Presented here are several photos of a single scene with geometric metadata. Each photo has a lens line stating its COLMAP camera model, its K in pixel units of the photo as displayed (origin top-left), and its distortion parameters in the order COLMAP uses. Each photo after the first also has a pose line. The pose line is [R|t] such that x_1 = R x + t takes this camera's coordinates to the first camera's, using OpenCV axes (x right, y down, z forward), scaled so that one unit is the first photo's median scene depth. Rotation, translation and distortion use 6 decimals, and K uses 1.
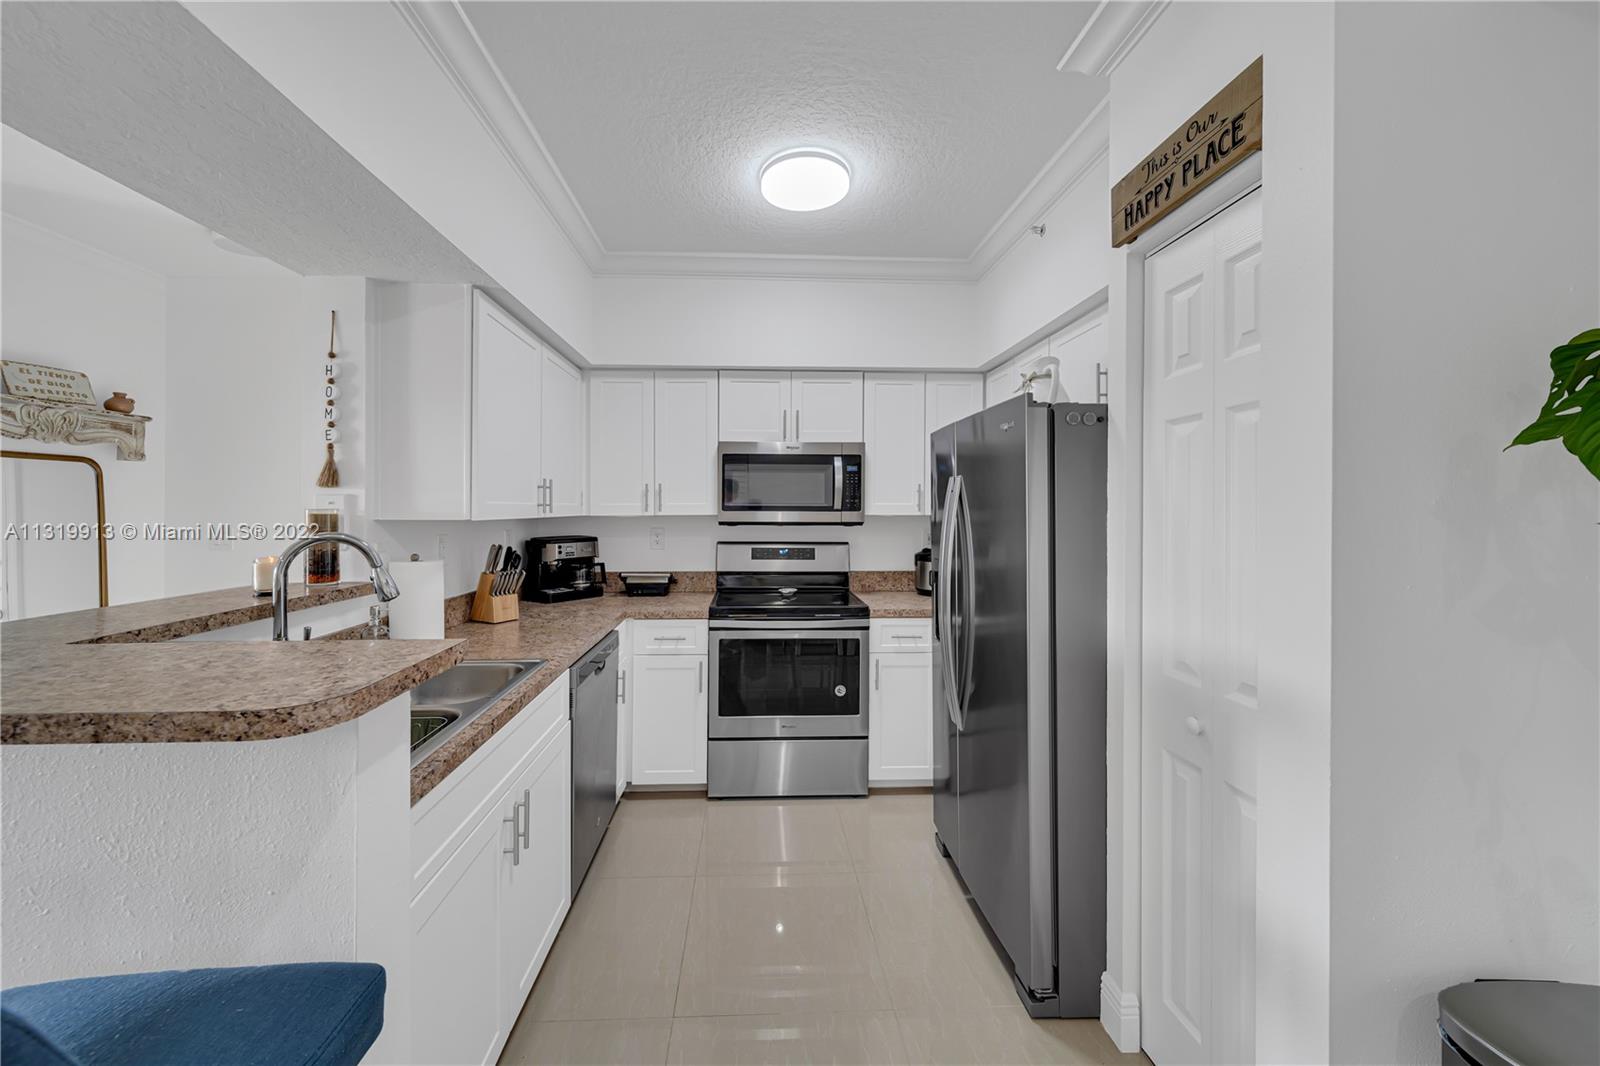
lens RADIAL K [[576.4, 0, 769.5], [0, 576.4, 510.4], [0, 0, 1]] dist [-0.007505, -0.000110]
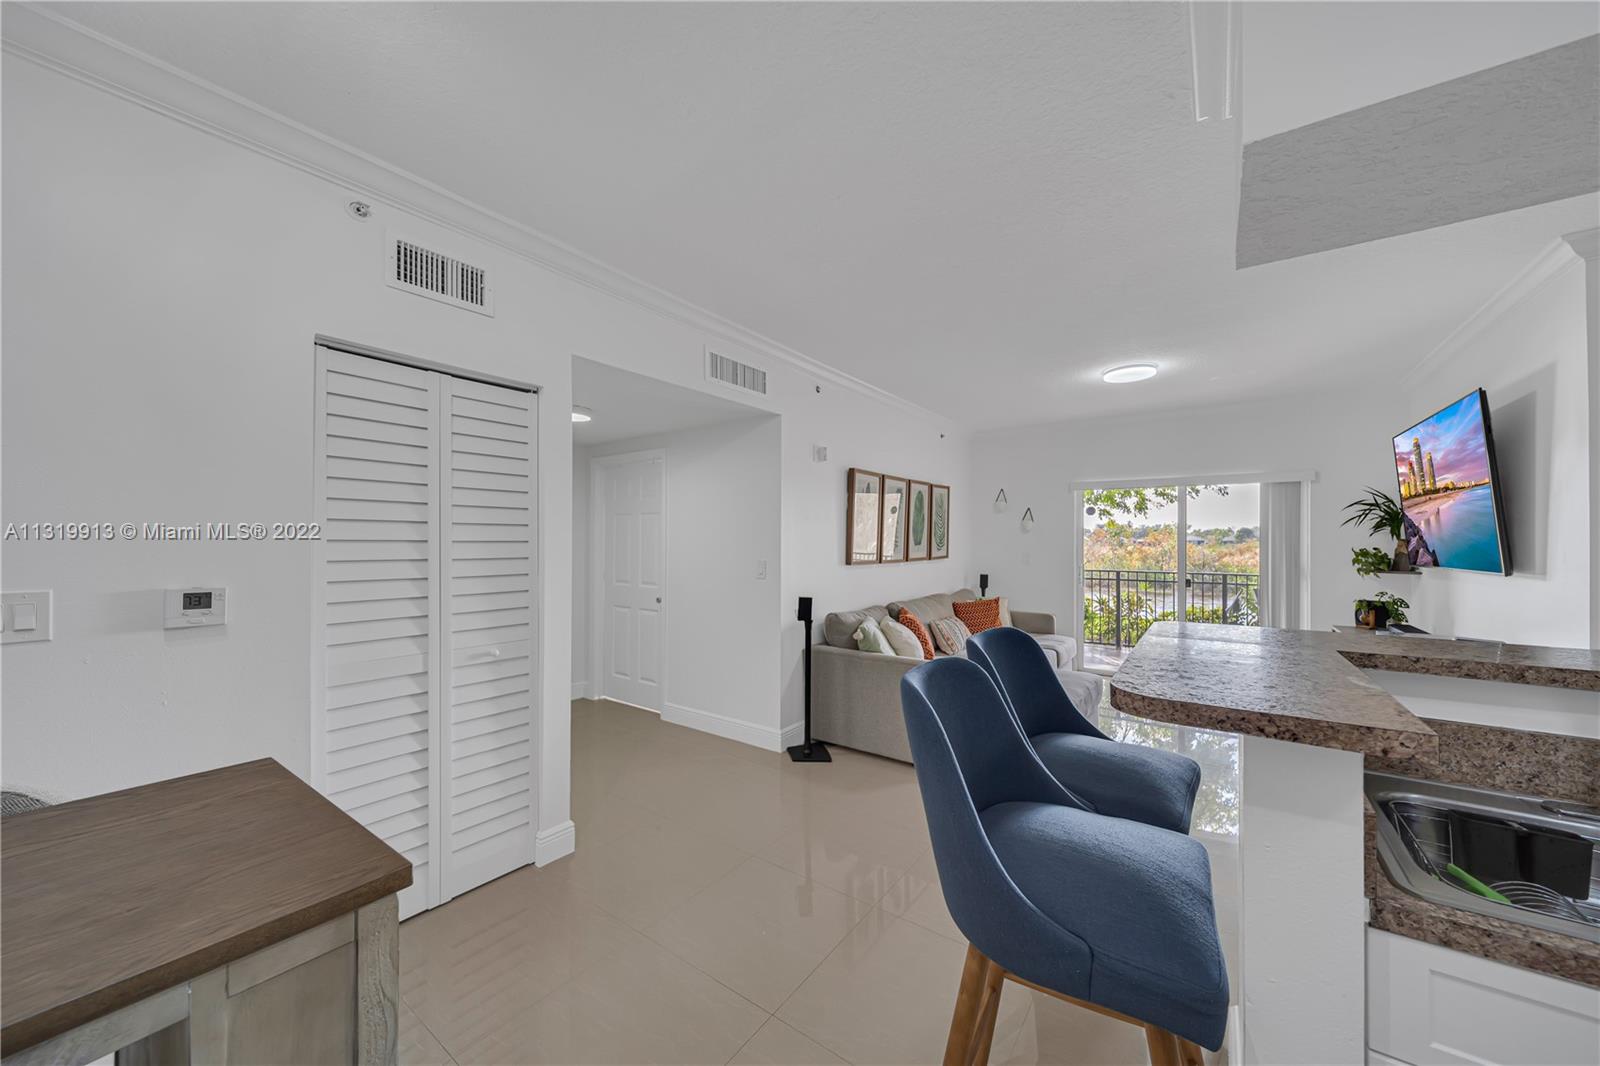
lens RADIAL K [[557.8, 0, 797.6], [0, 557.8, 544.6], [0, 0, 1]] dist [-0.020998, -0.000108]
pose [[-0.631353, 0.002433, -0.775492, 0.252688], [-0.004039, 0.999971, 0.006426, -0.000510], [0.775485, 0.007190, -0.631325, 0.480712]]
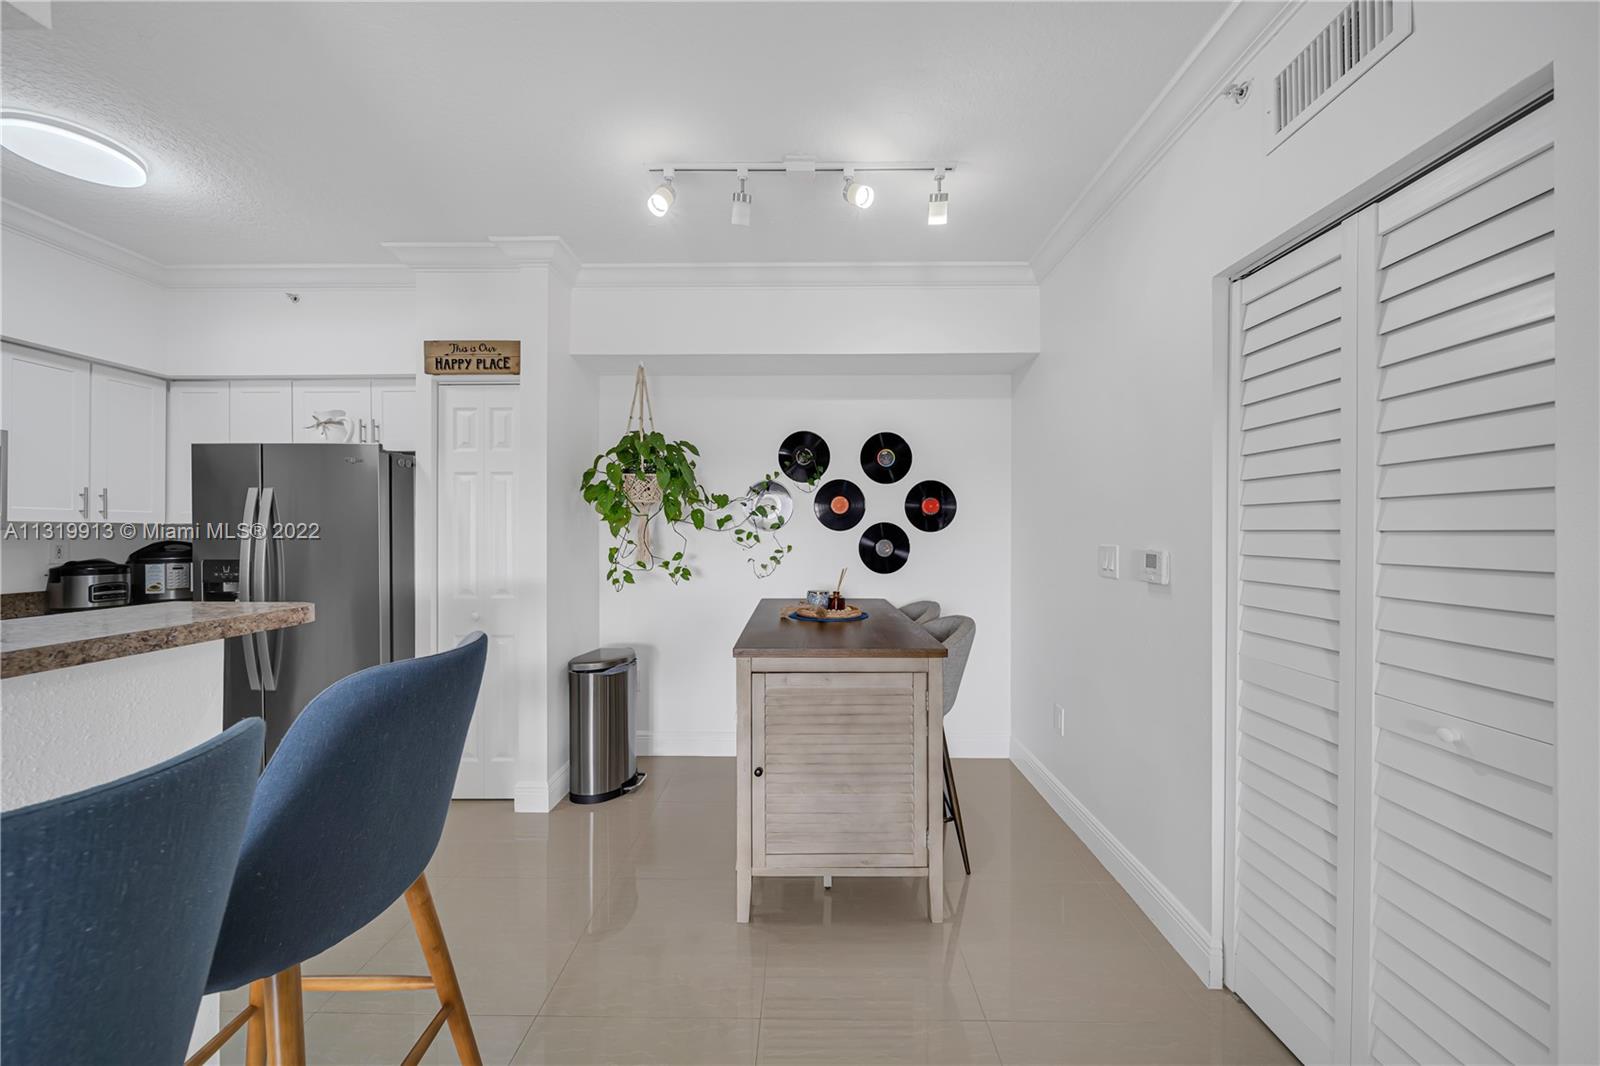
lens RADIAL K [[560.8, 0, 806.5], [0, 560.8, 530.7], [0, 0, 1]] dist [0.000147, -0.000011]
pose [[0.040236, 0.001624, 0.999189, -1.019986], [0.001982, 0.999997, -0.001705, 0.044974], [-0.999188, 0.002049, 0.040232, -0.258038]]
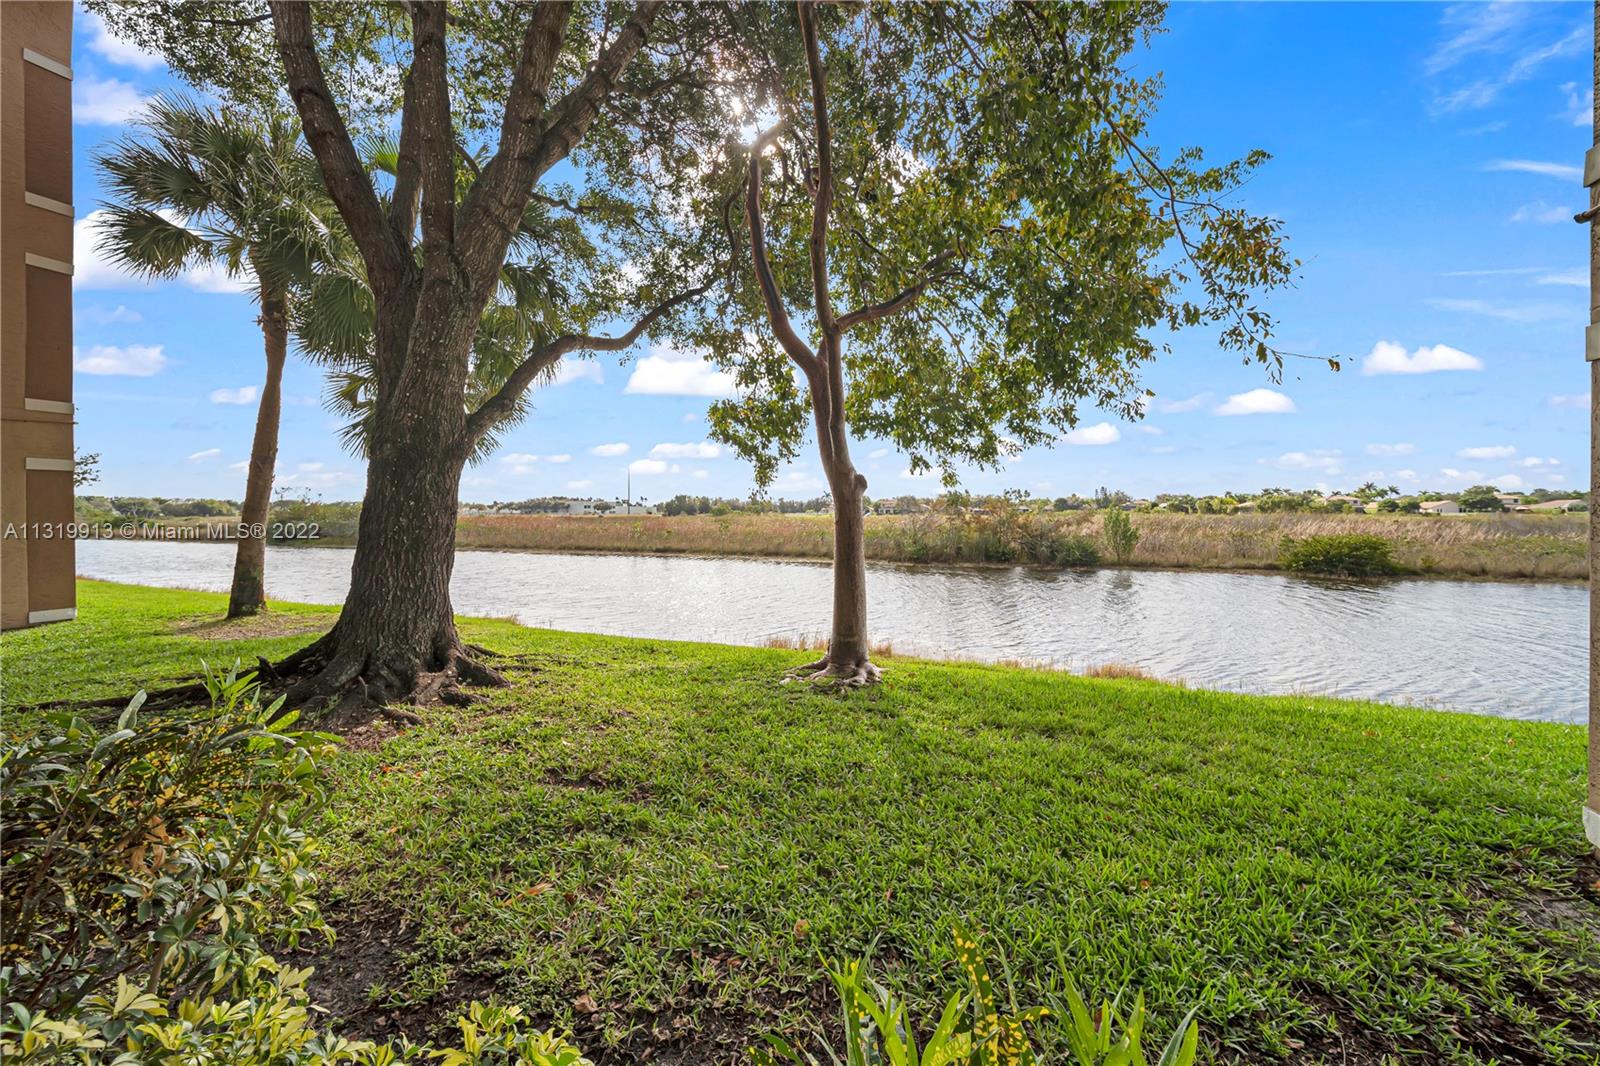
lens RADIAL K [[588.0, 0, 810.7], [0, 588.0, 526.7], [0, 0, 1]] dist [-0.001650, -0.000061]
pose [[-0.391587, 0.024658, -0.919811, -5.015921], [-0.000166, 0.999639, 0.026869, -0.007638], [0.920141, 0.010675, -0.391441, -0.298890]]
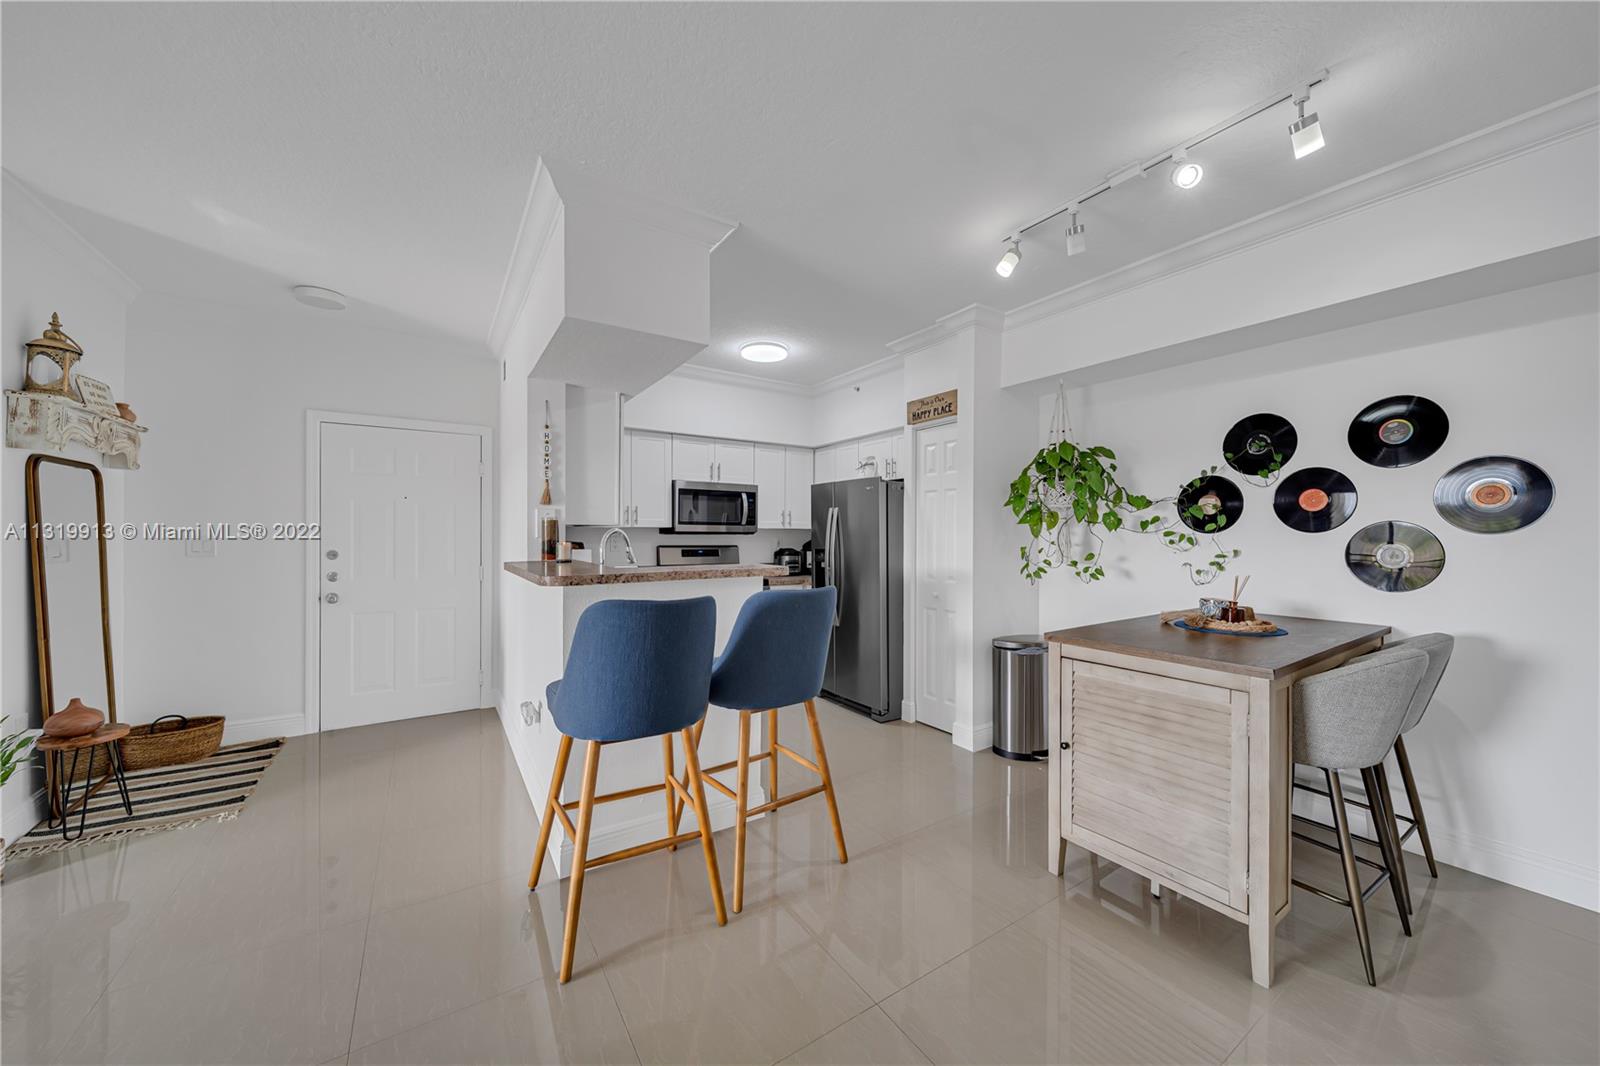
lens RADIAL K [[572.5, 0, 800.4], [0, 572.5, 534.2], [0, 0, 1]] dist [-0.003506, -0.000167]
pose [[0.855177, 0.003821, 0.518322, -1.080288], [-0.002868, 0.999992, -0.002641, 0.054836], [-0.518328, 0.000772, 0.855182, -0.911694]]
